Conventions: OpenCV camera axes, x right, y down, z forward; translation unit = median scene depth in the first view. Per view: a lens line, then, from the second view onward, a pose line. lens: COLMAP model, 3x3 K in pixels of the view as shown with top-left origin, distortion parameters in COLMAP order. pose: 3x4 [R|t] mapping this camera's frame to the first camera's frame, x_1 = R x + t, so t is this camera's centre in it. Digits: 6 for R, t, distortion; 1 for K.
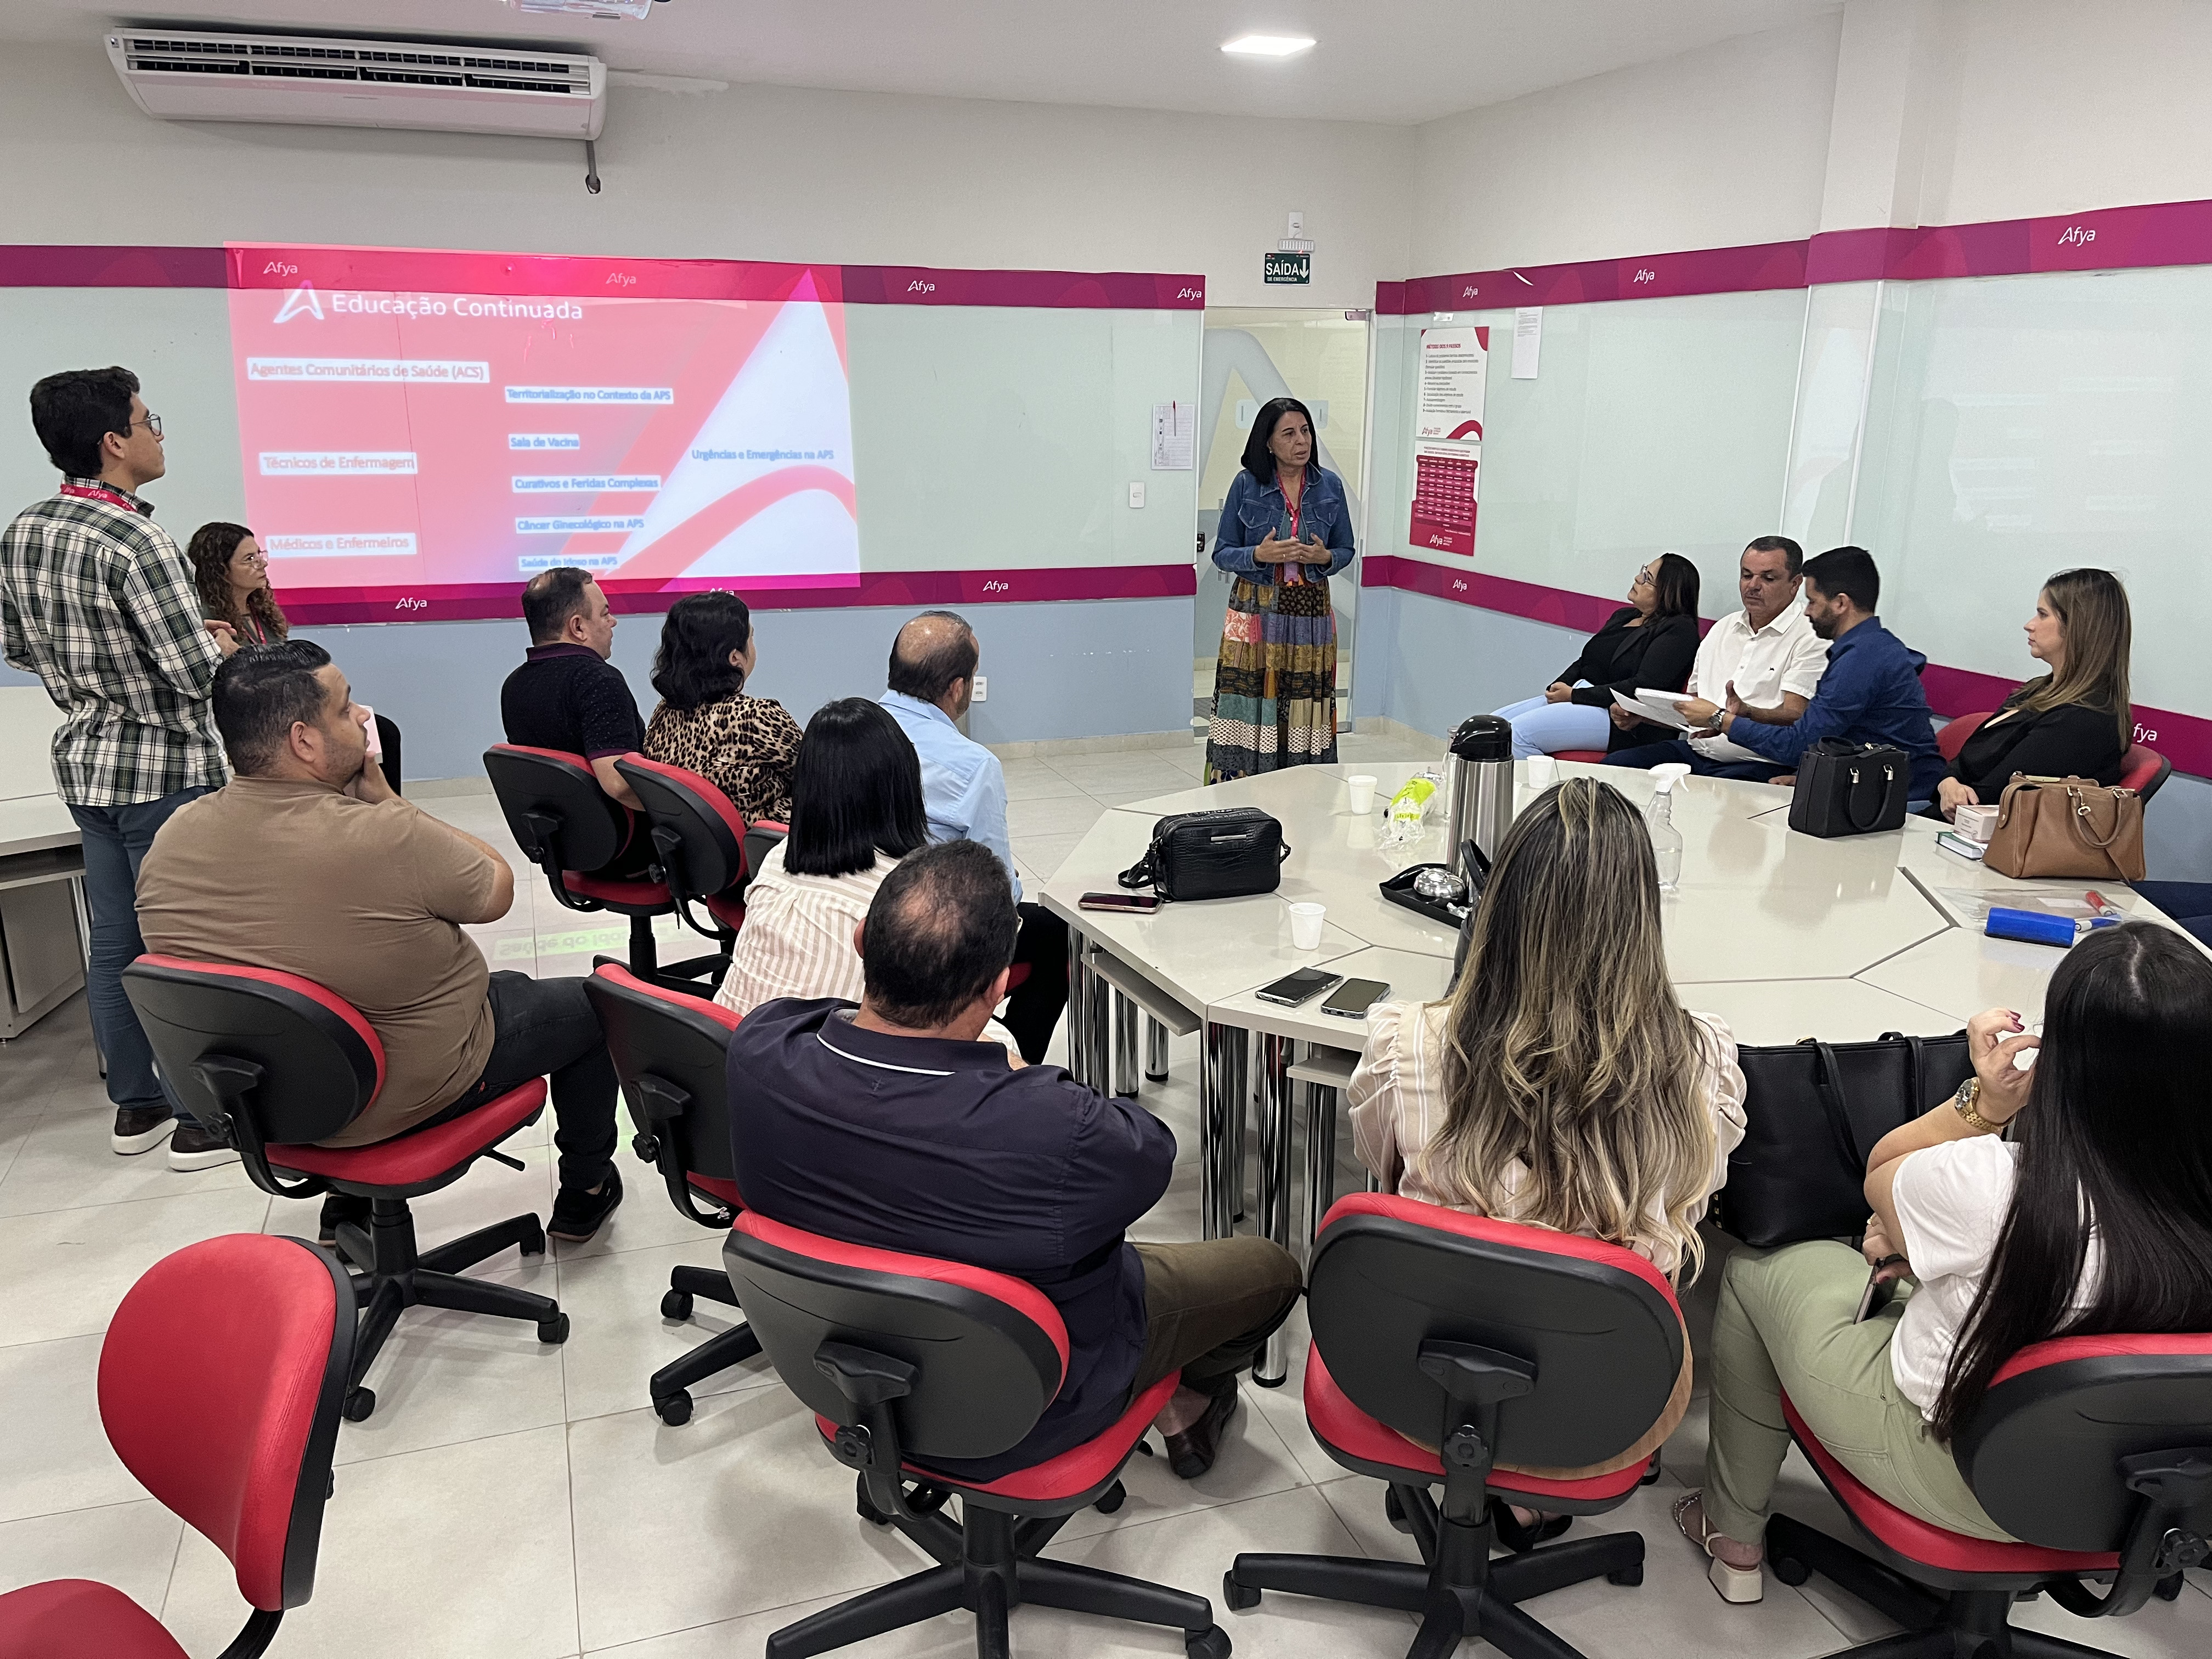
lens RADIAL K [[1688.1, 0, 1106.0], [0, 1688.1, 829.5], [0, 0, 1]] dist [0.076838, -0.122831]
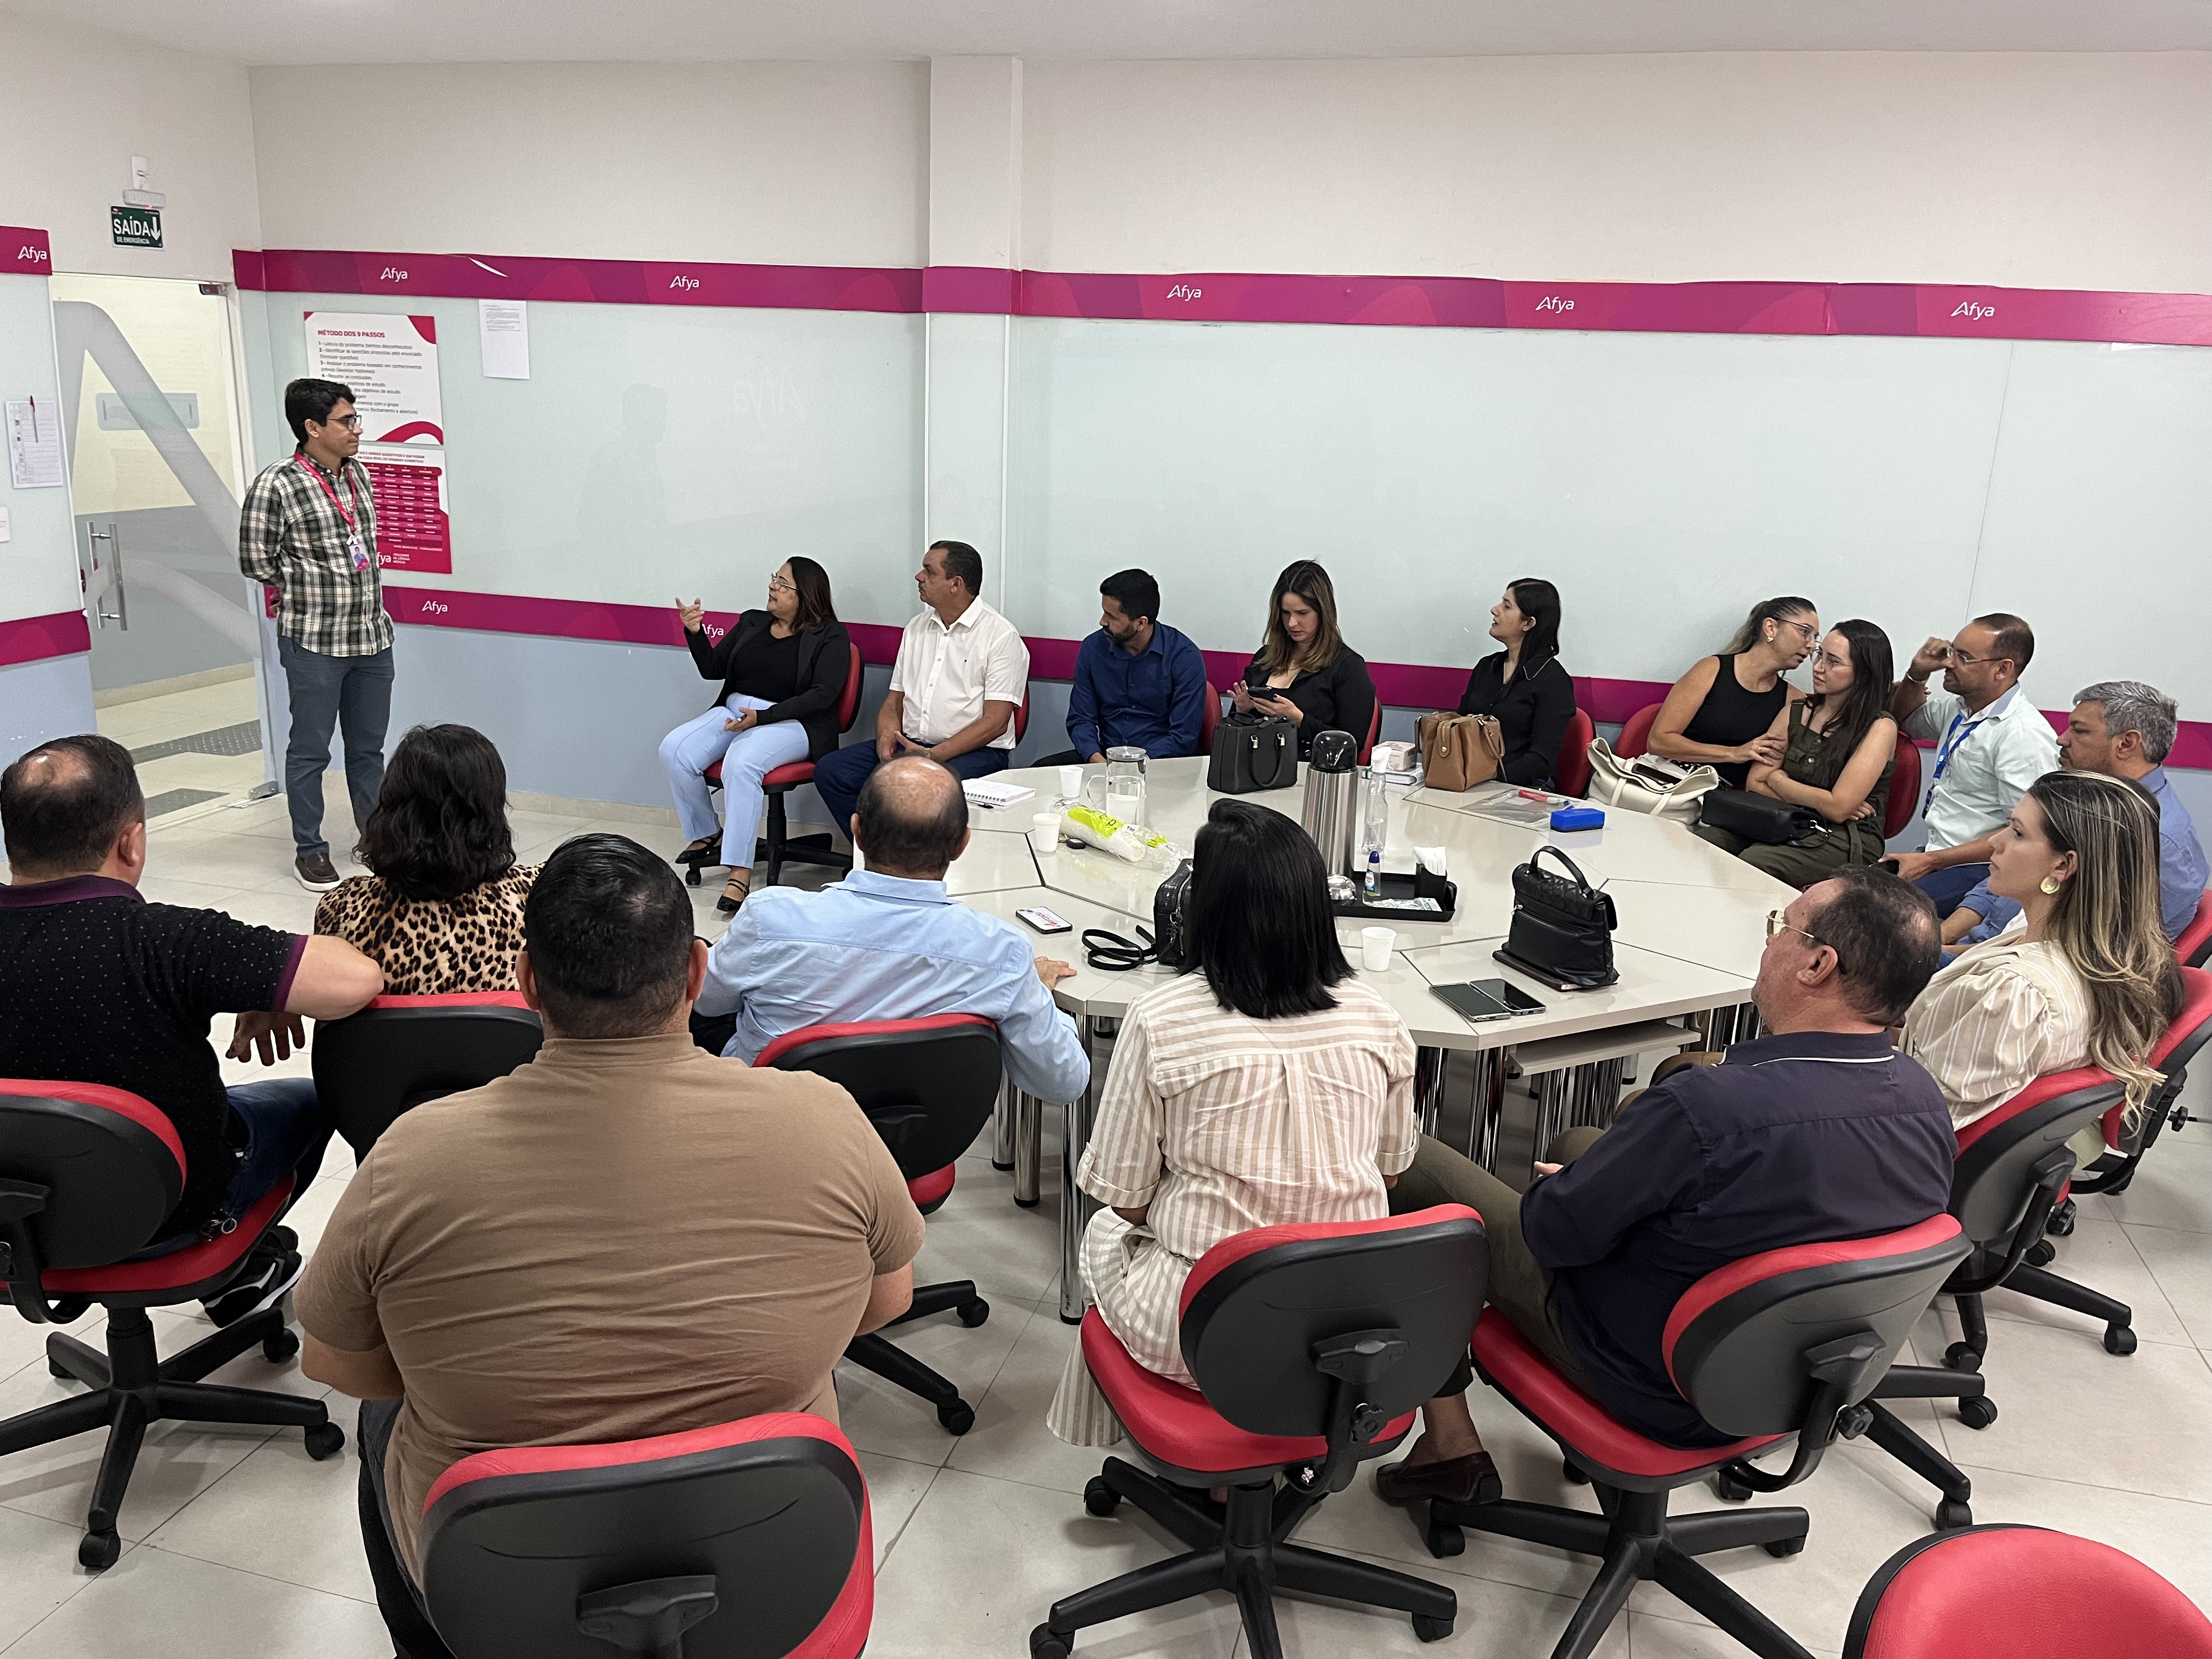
lens RADIAL K [[1688.1, 0, 1106.0], [0, 1688.1, 829.5], [0, 0, 1]] dist [0.076838, -0.122831]
pose [[0.571784, -0.199615, 0.795749, -0.326609], [0.178257, 0.977004, 0.116996, -0.073953], [-0.800804, 0.074952, 0.594218, 0.204996]]
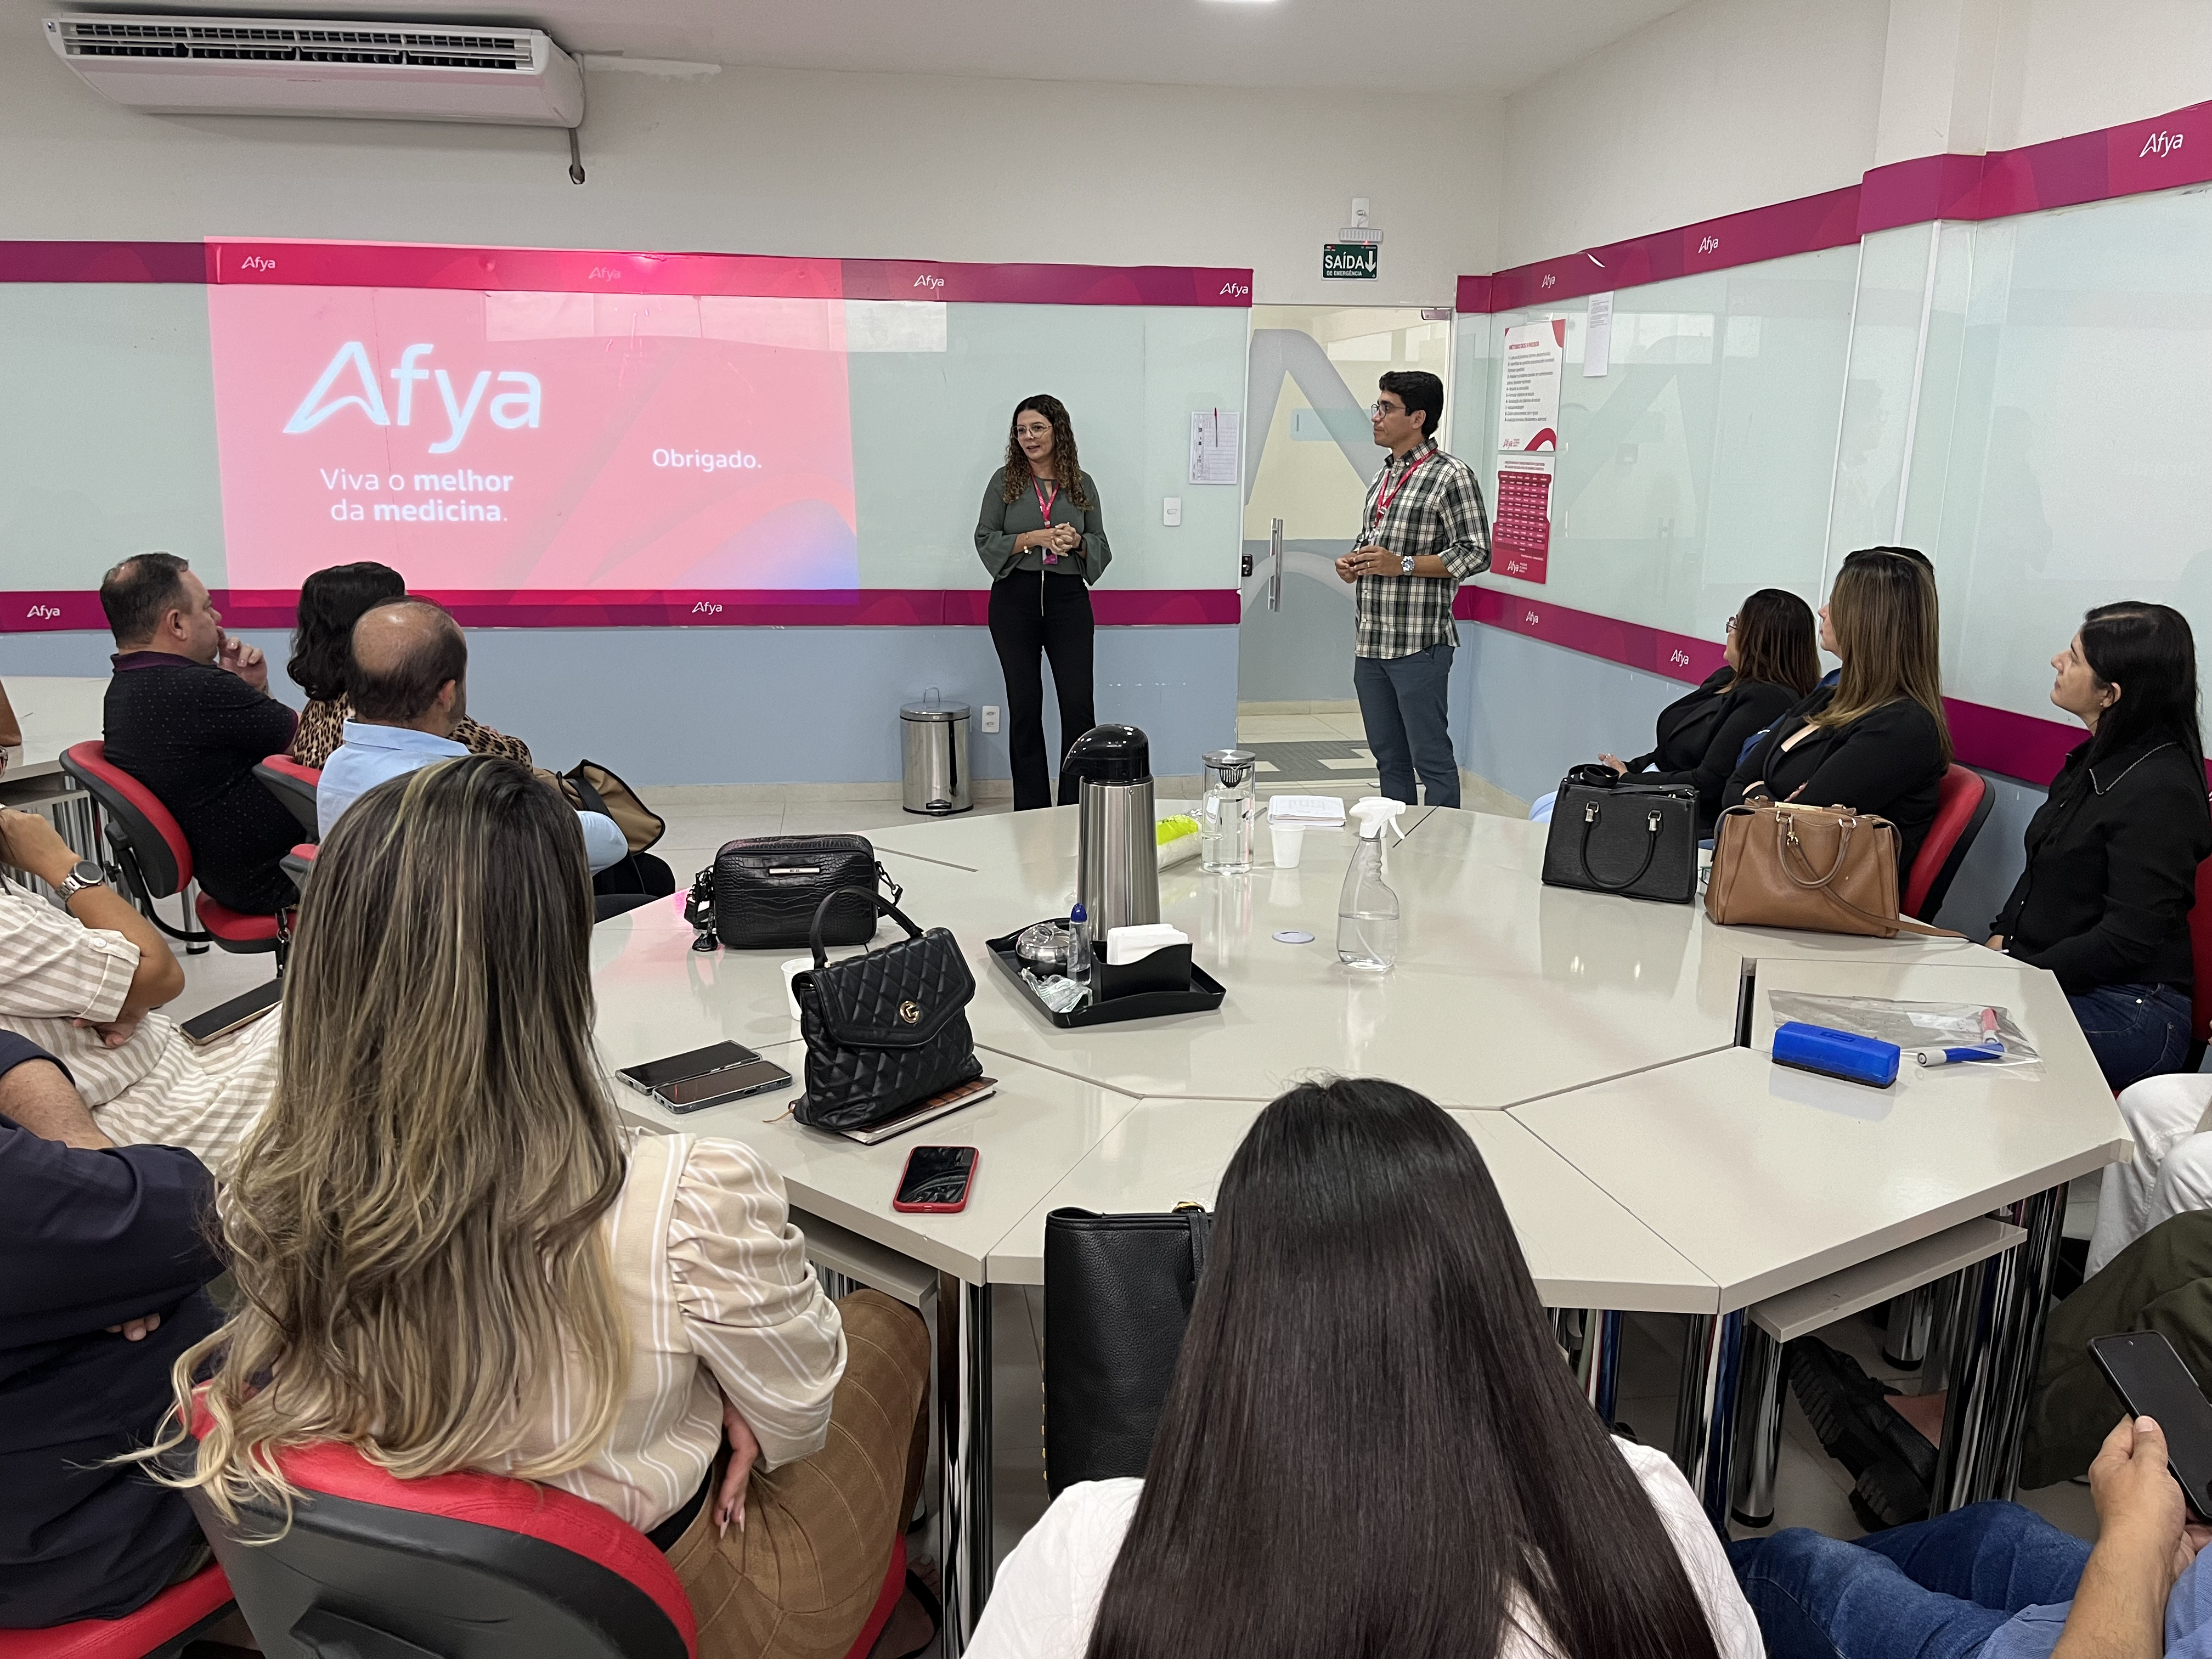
lens RADIAL K [[1688.1, 0, 1106.0], [0, 1688.1, 829.5], [0, 0, 1]] dist [0.076838, -0.122831]
pose [[0.983998, 0.042546, -0.173024, 0.151894], [-0.048565, 0.998348, -0.030702, 0.001248], [0.171432, 0.038614, 0.984439, 0.114406]]
